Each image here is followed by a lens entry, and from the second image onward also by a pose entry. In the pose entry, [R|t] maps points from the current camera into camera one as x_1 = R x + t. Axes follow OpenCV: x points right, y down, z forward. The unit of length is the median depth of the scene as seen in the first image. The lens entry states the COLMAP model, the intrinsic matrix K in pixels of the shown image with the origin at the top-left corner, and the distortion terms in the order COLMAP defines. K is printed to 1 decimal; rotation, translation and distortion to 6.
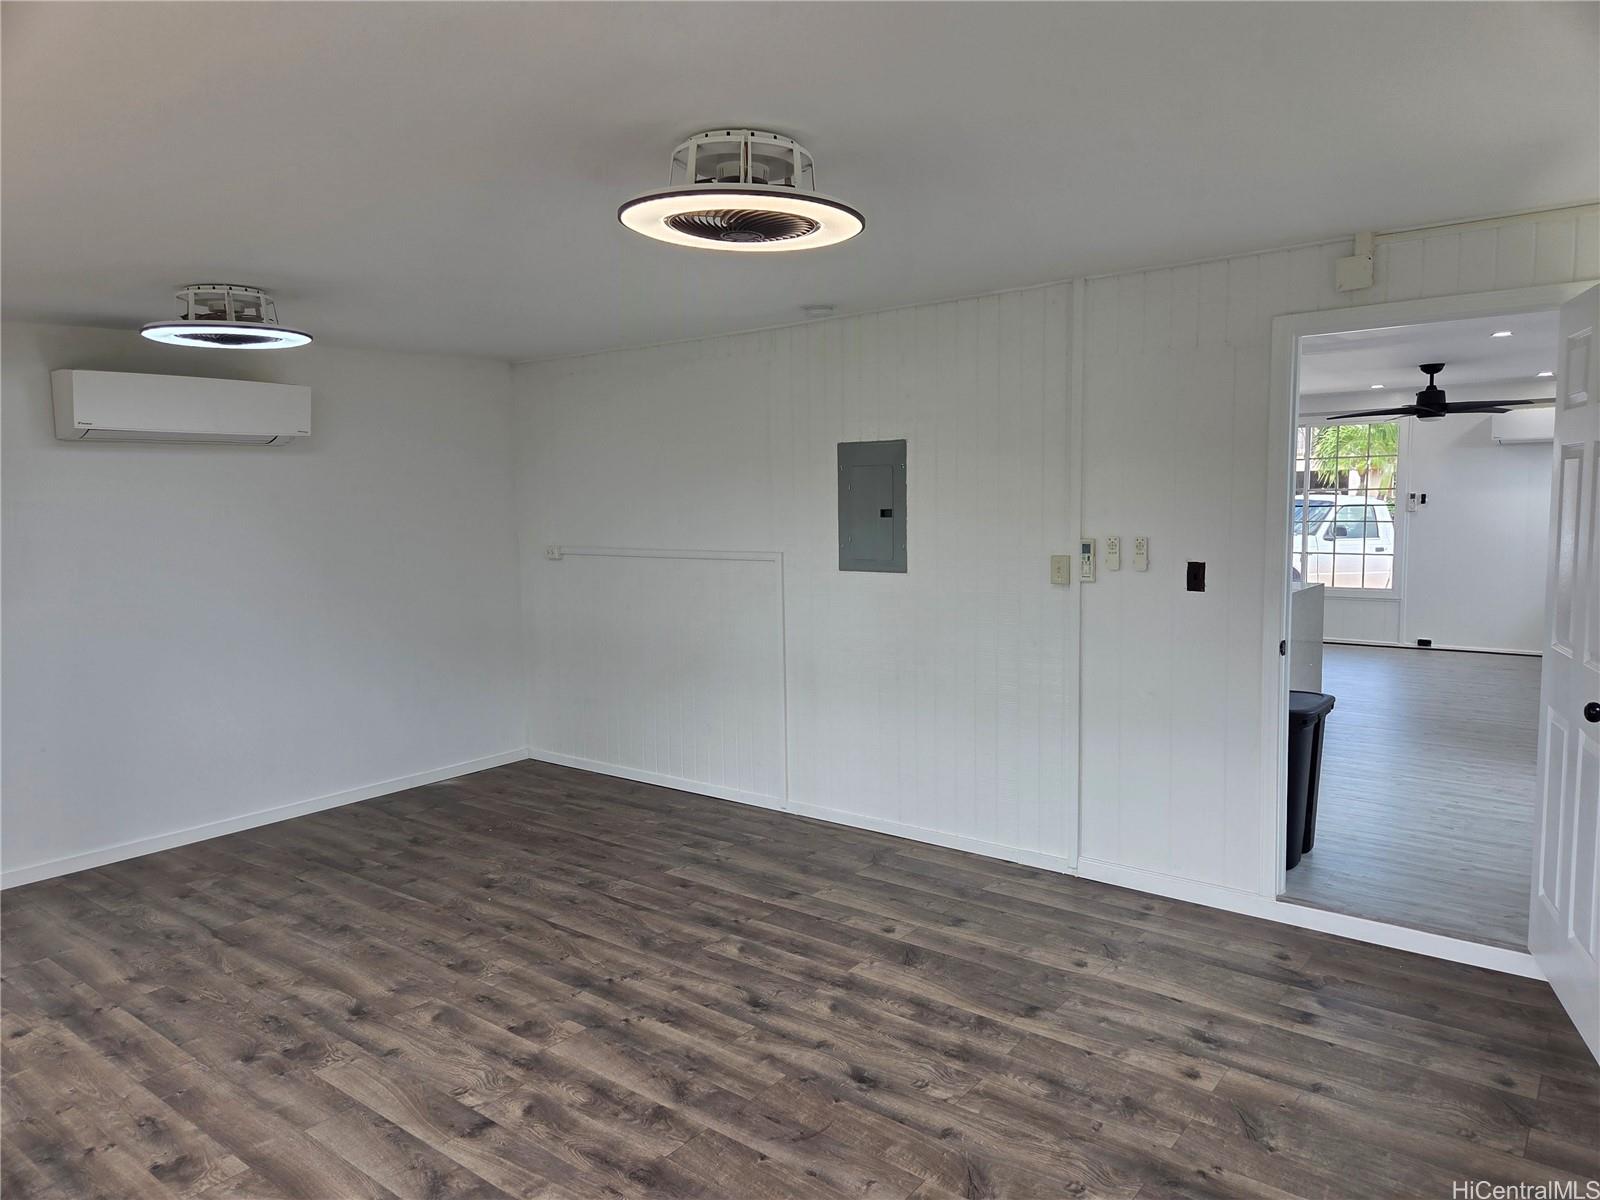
lens RADIAL K [[1069.2, 0, 791.3], [0, 1069.2, 592.9], [0, 0, 1]] dist [0.075098, -0.063111]
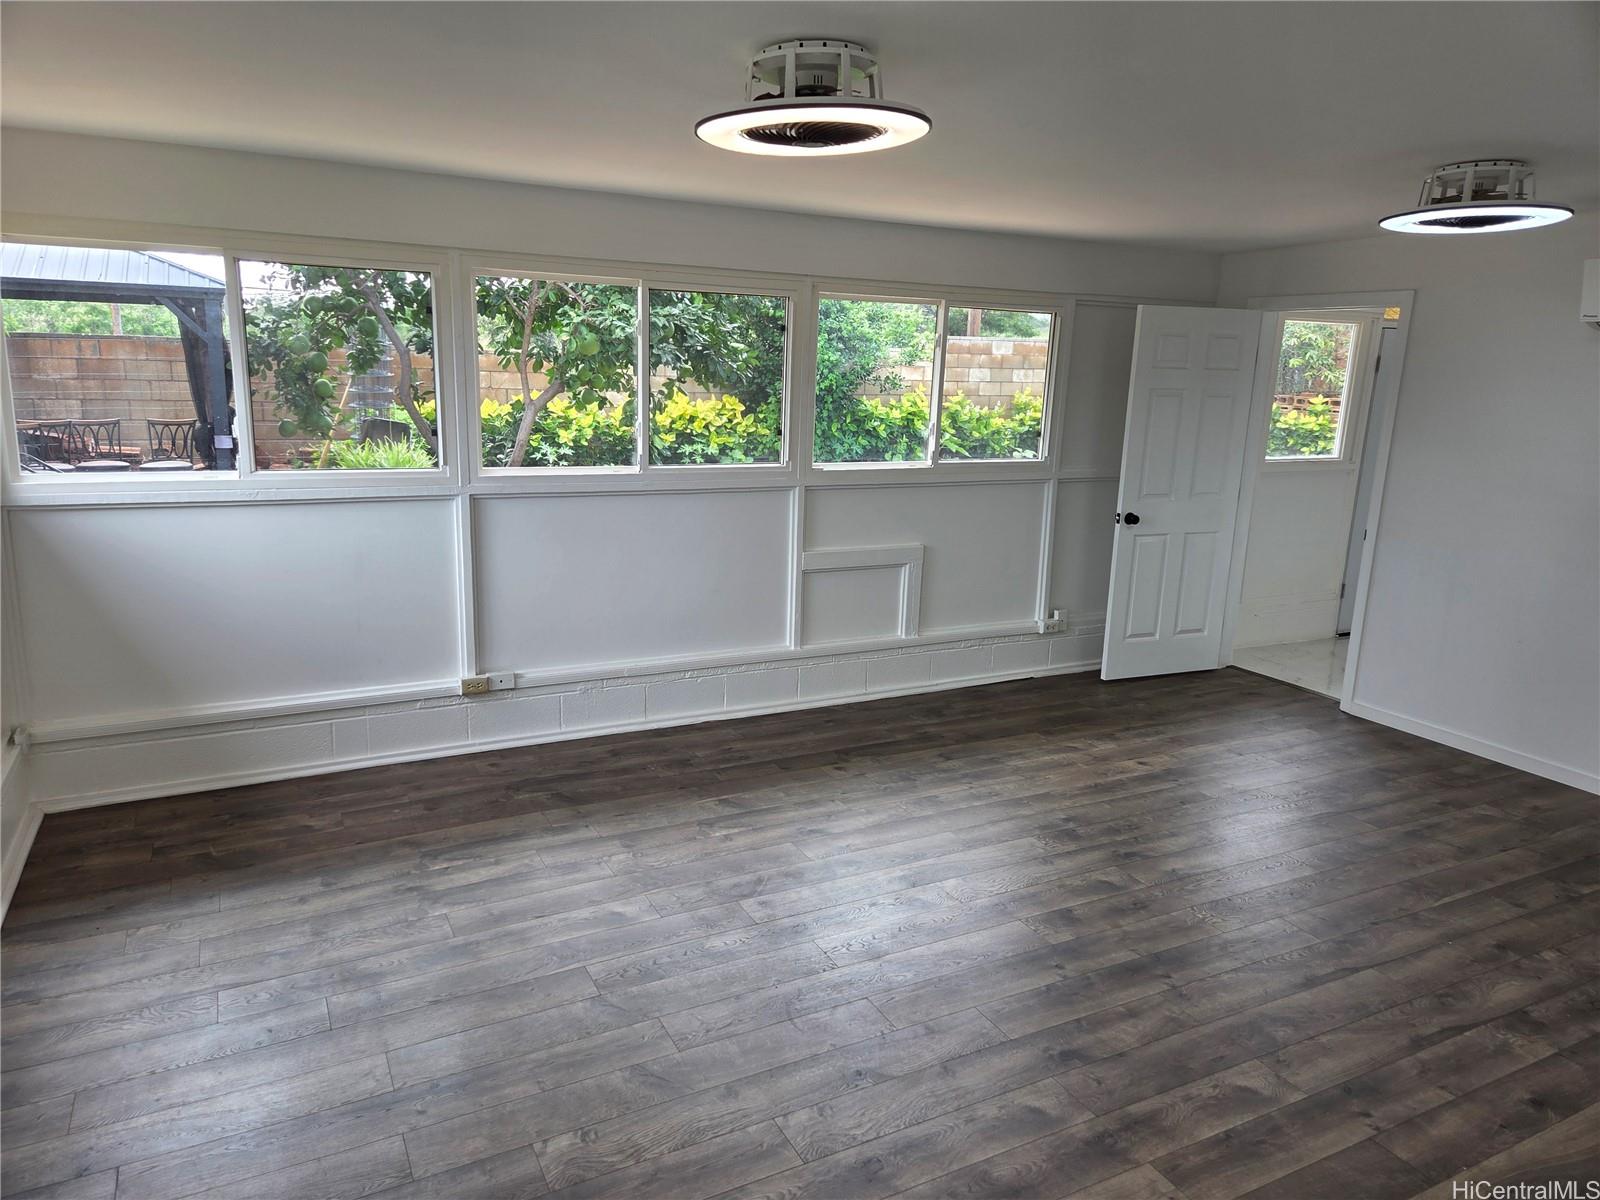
lens RADIAL K [[1069.2, 0, 793.5], [0, 1069.2, 608.4], [0, 0, 1]] dist [0.075098, -0.063111]
pose [[-0.417049, 0.203482, -0.885813, 0.609073], [-0.101722, 0.958043, 0.267966, -0.110703], [0.903174, 0.201862, -0.378853, 0.931166]]
